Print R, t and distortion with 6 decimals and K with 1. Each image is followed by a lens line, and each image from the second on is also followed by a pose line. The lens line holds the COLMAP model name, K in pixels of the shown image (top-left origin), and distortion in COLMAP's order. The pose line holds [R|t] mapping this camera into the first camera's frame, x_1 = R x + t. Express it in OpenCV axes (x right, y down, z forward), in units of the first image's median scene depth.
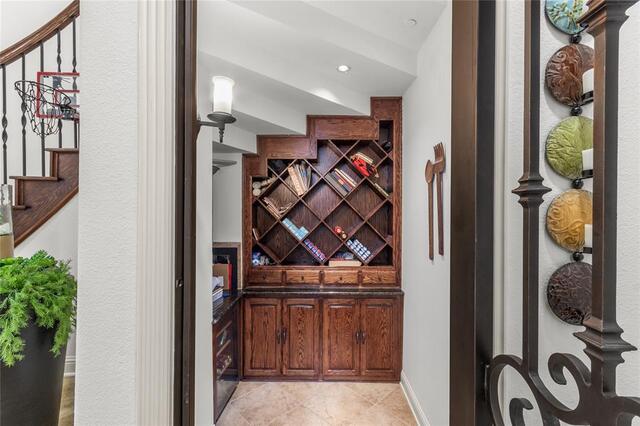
lens RADIAL K [[279.6, 0, 318.4], [0, 279.6, 214.7], [0, 0, 1]] dist [0.005291, -0.000824]
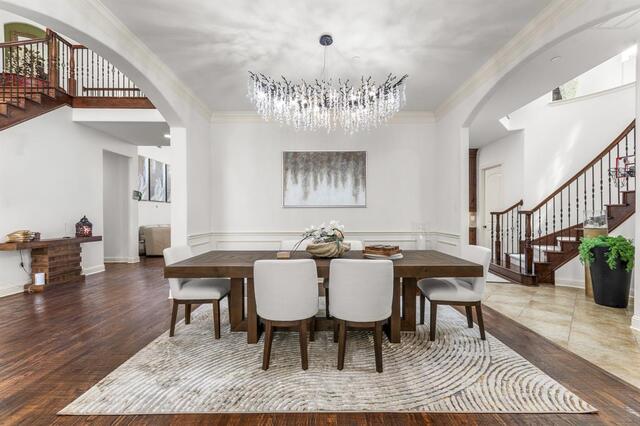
lens RADIAL K [[279.6, 0, 319.0], [0, 279.6, 216.0], [0, 0, 1]] dist [0.005291, -0.000824]
pose [[0.020060, -0.002687, -0.999795, 1.258114], [-0.007163, 0.999970, -0.002831, -0.015788], [0.999773, 0.007218, 0.020040, -1.486793]]
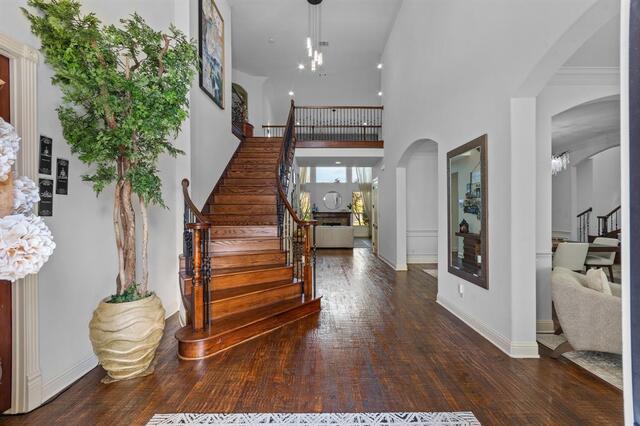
lens RADIAL K [[279.6, 0, 319.7], [0, 279.6, 211.2], [0, 0, 1]] dist [0.005291, -0.000824]
pose [[0.011449, -0.012149, -0.999861, 2.697197], [-0.004414, 0.999916, -0.012200, -0.095290], [0.999925, 0.004553, 0.011395, -3.673231]]
